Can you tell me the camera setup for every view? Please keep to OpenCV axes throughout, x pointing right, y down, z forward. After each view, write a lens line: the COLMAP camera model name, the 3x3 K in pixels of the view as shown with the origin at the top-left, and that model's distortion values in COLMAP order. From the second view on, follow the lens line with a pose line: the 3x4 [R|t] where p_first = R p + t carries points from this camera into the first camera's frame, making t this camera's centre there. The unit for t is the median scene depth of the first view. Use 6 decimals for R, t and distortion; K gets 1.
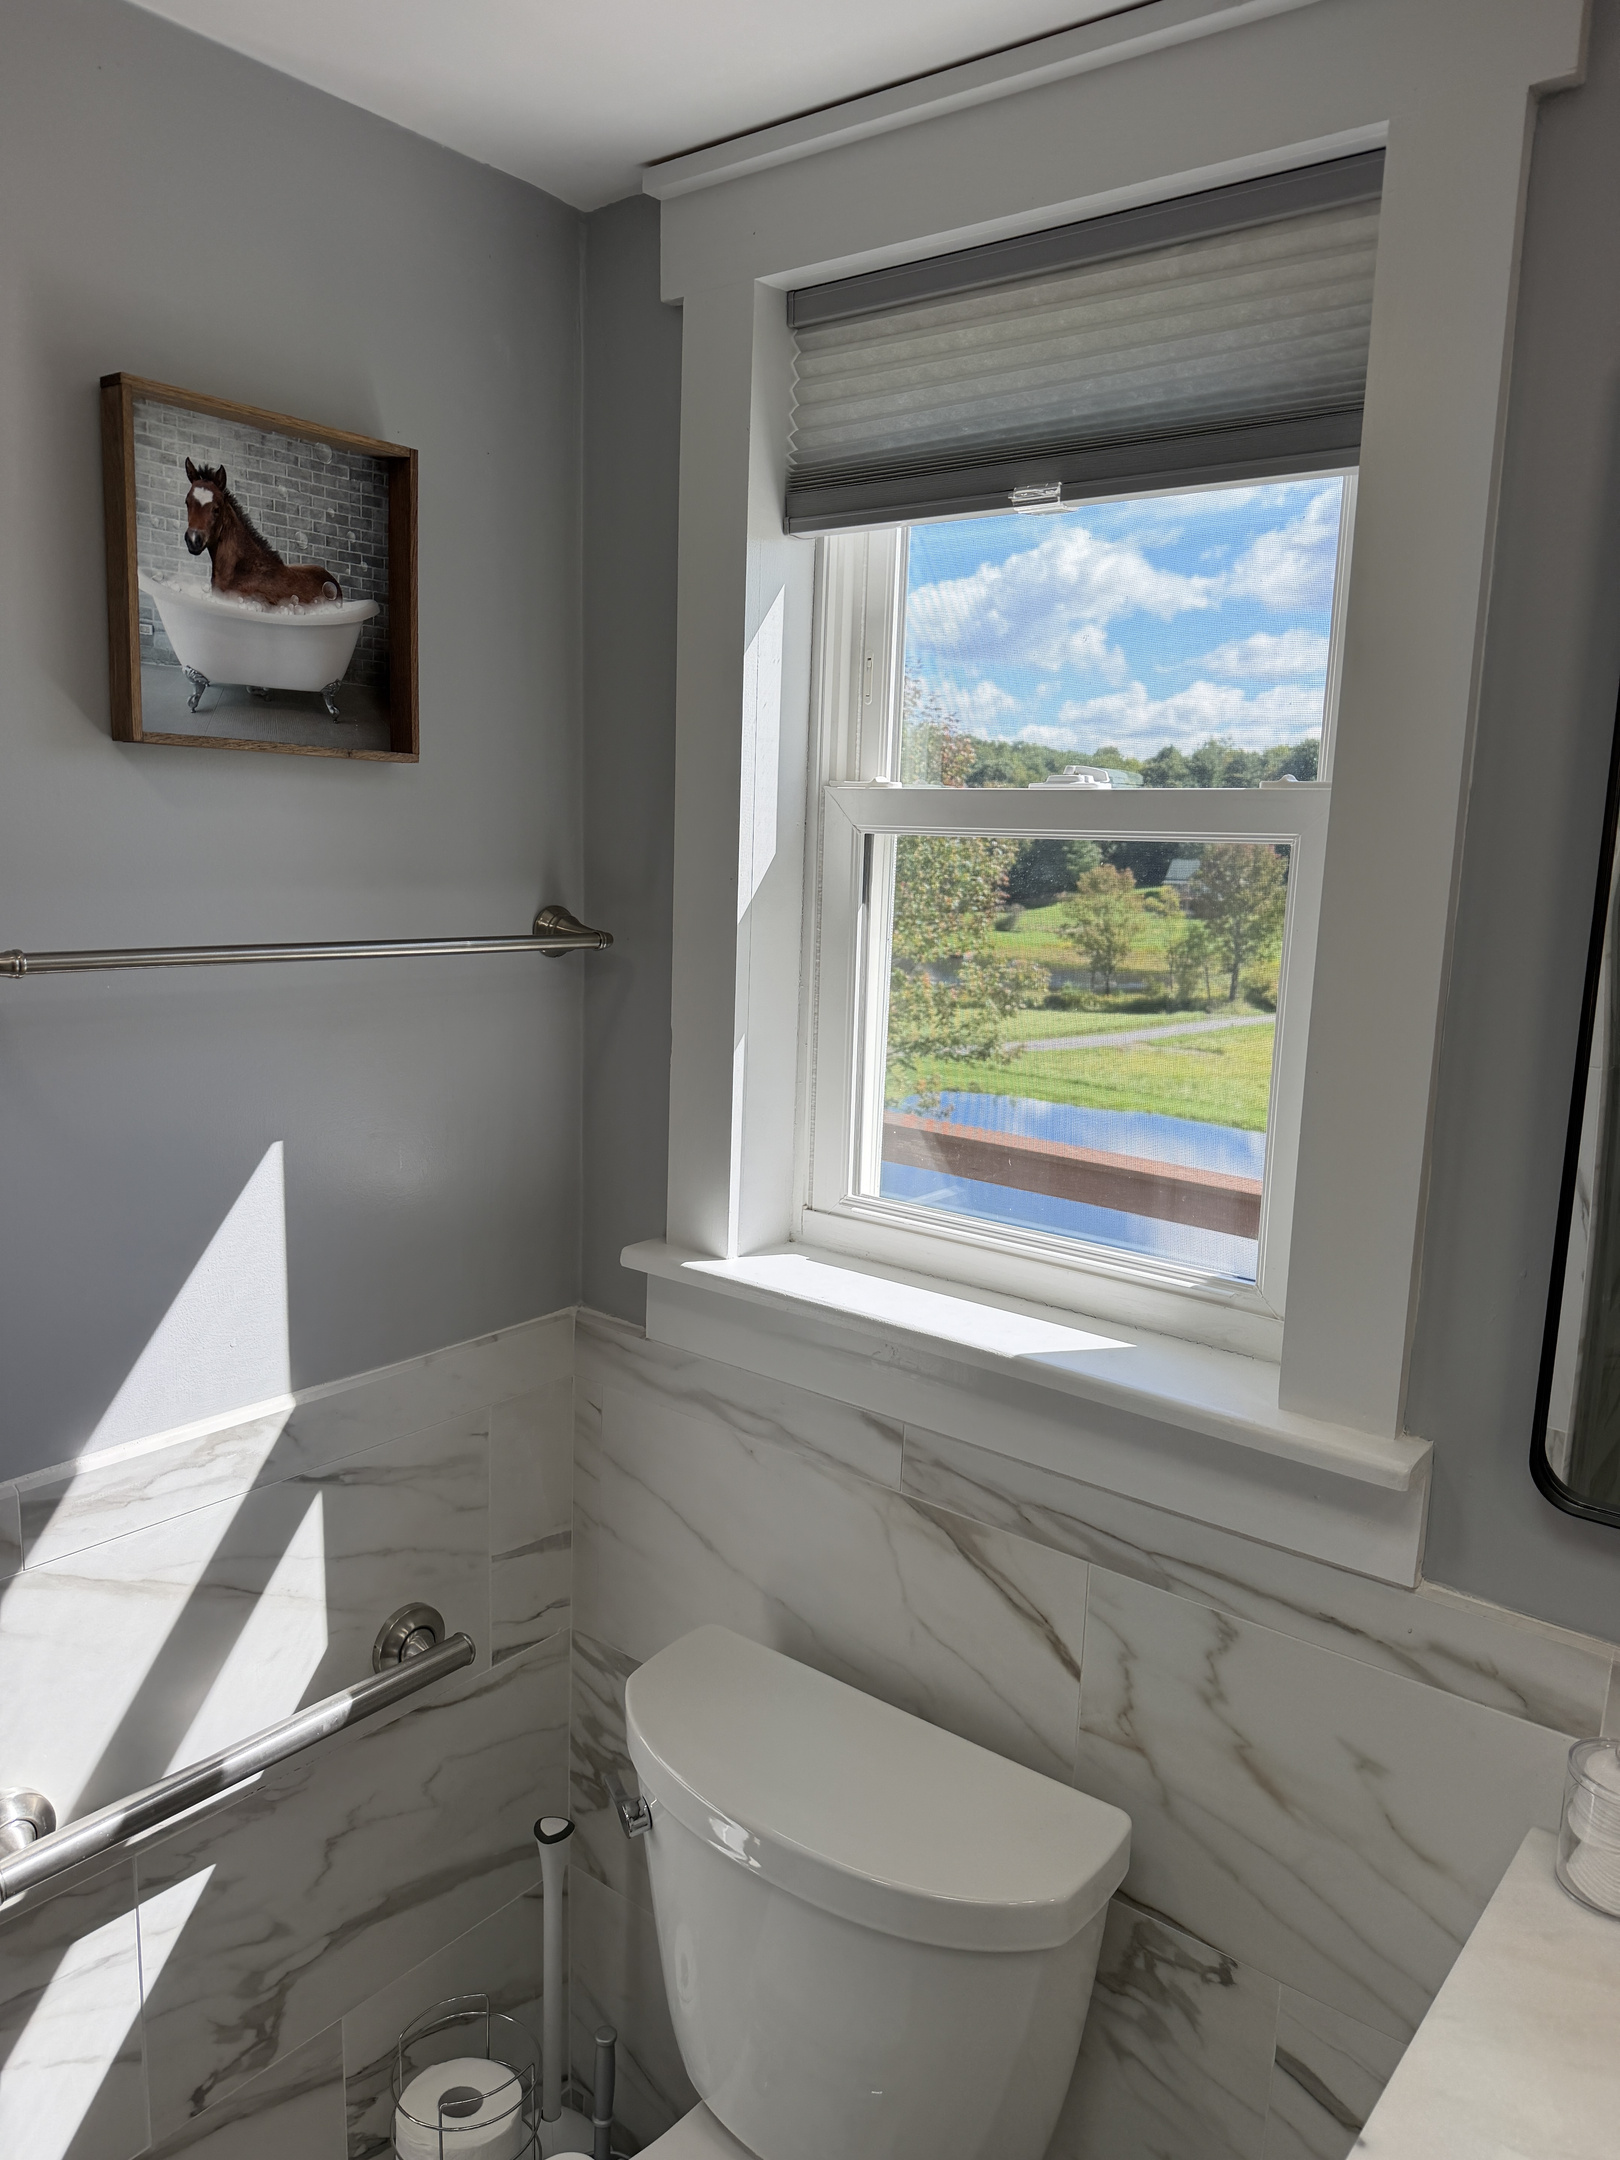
lens RADIAL K [[1539.2, 0, 822.0], [0, 1539.2, 1077.1], [0, 0, 1]] dist [0.049329, -0.065024]
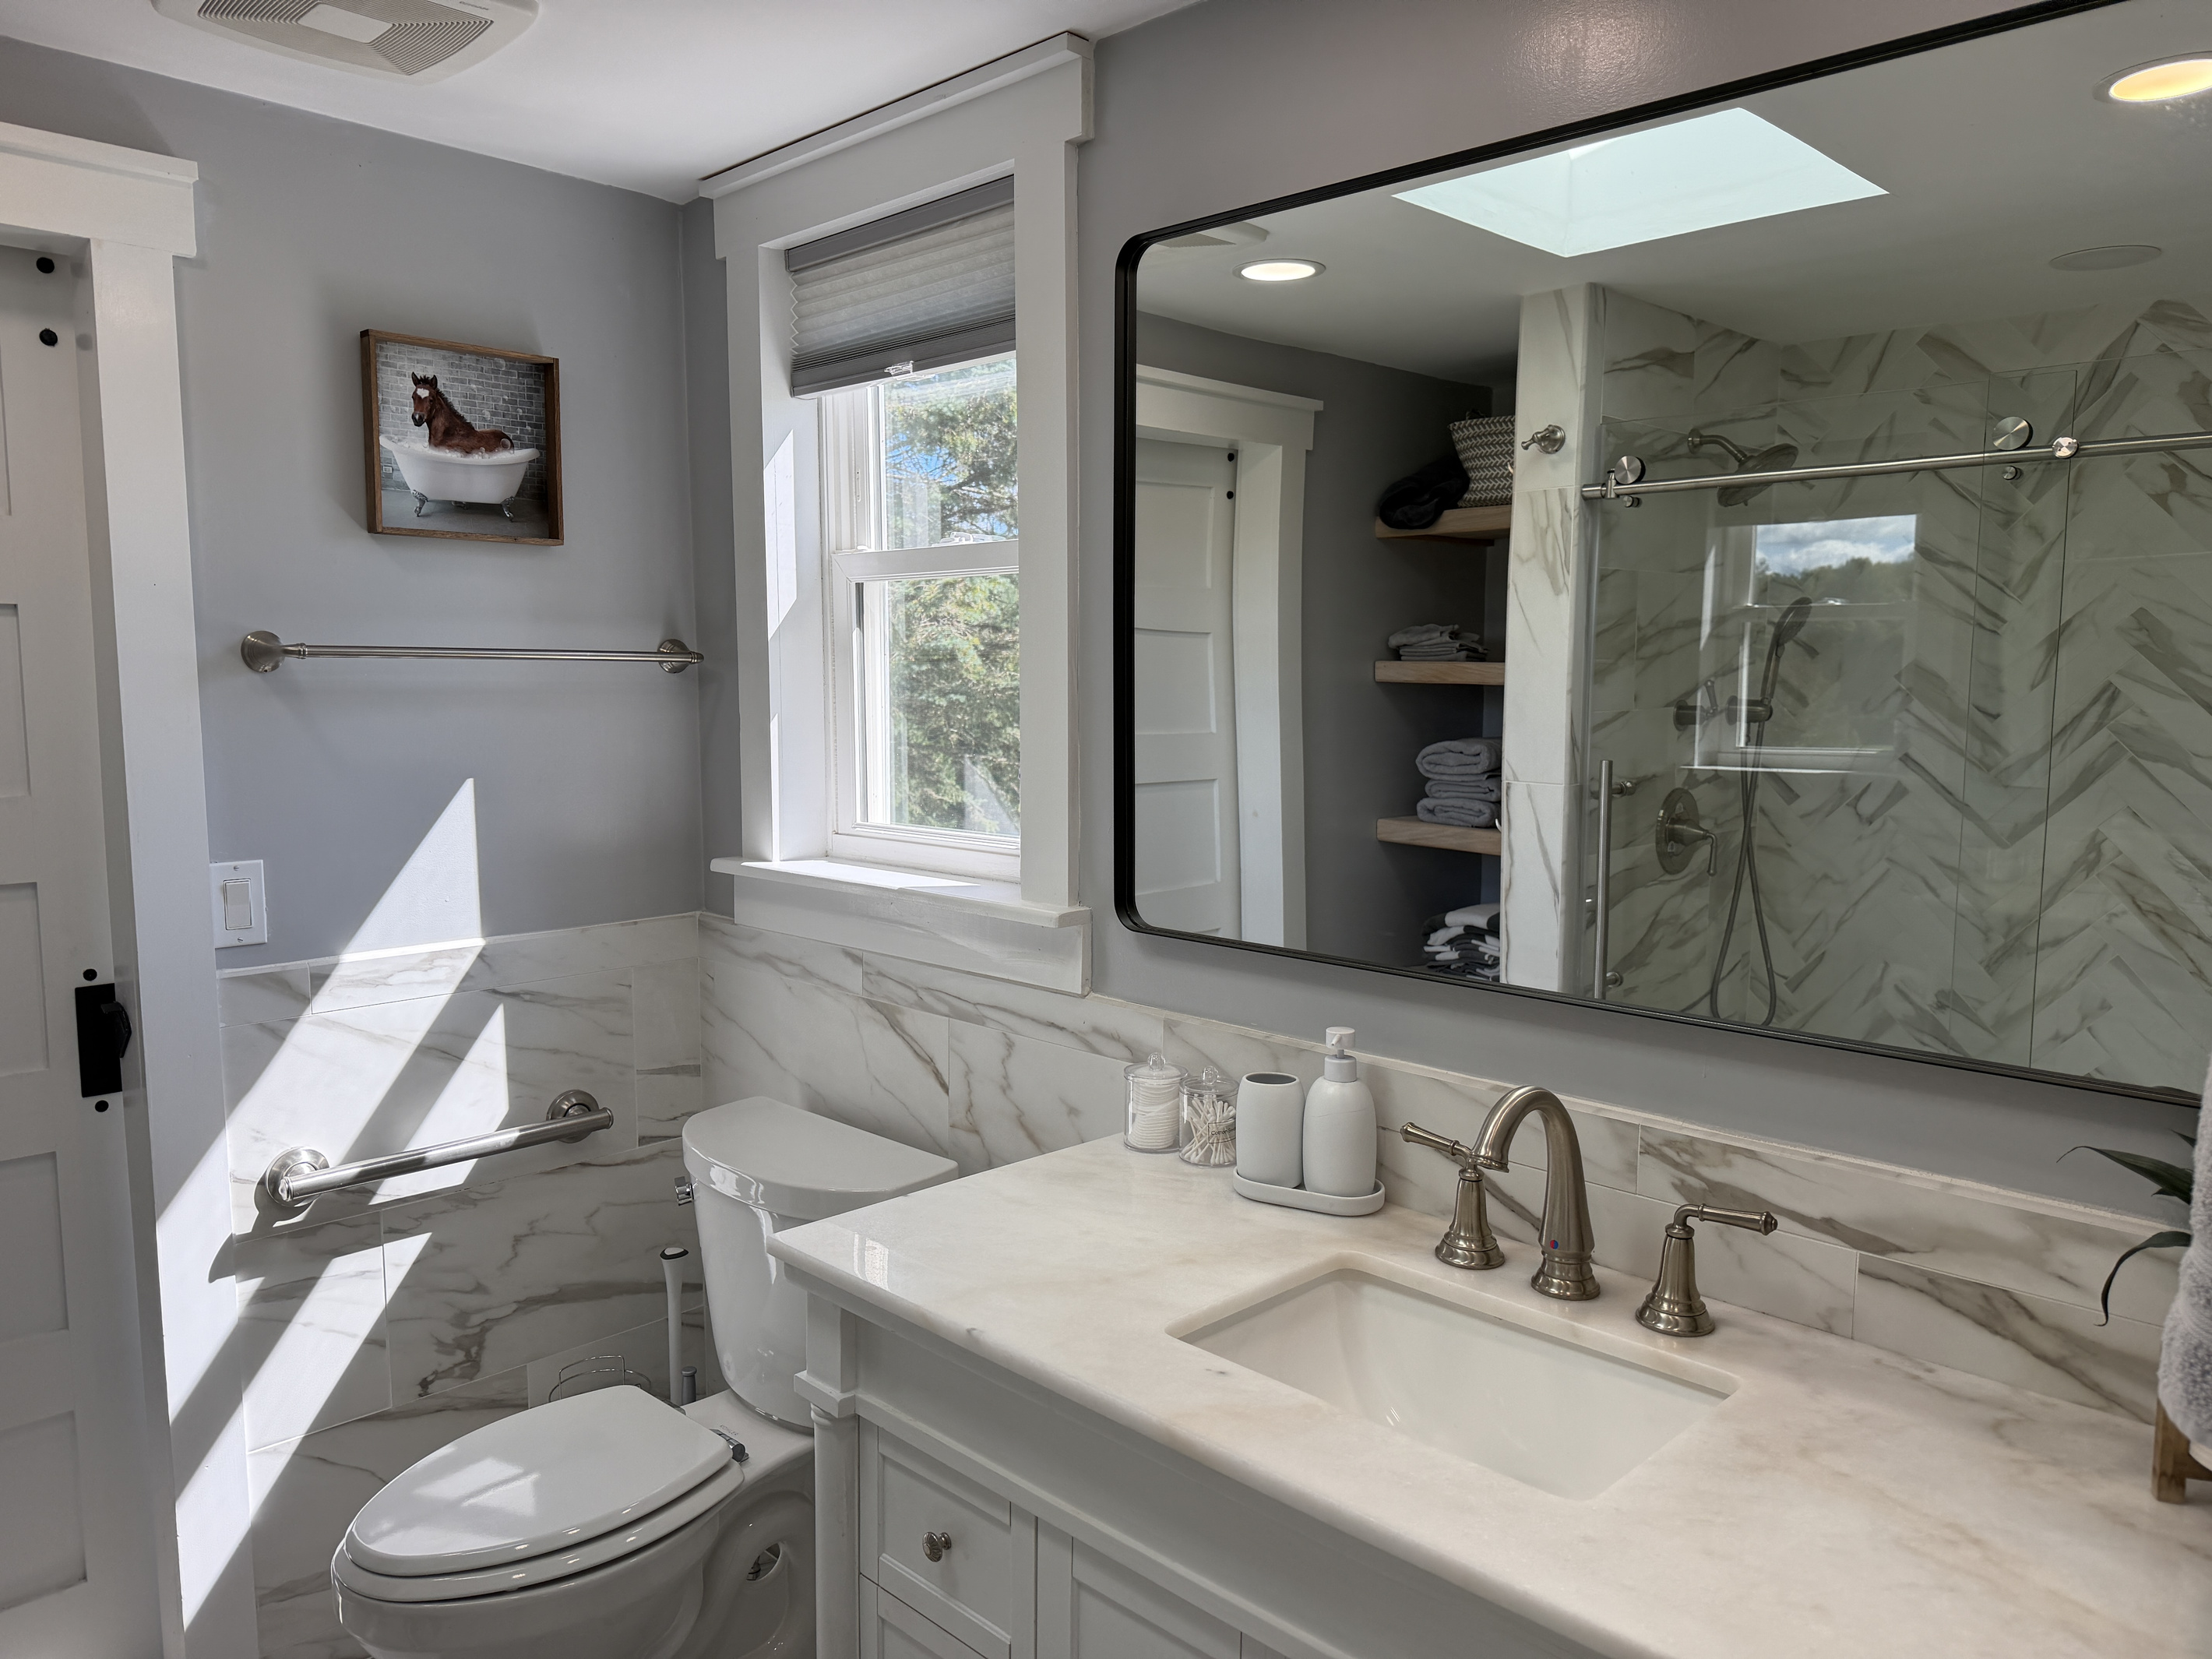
lens RADIAL K [[1568.7, 0, 1113.6], [0, 1568.7, 826.8], [0, 0, 1]] dist [0.133350, -0.256143]
pose [[0.993531, -0.021466, -0.111511, 0.513836], [0.014035, 0.997654, -0.067004, 0.220930], [0.112688, 0.065006, 0.991502, -0.598841]]
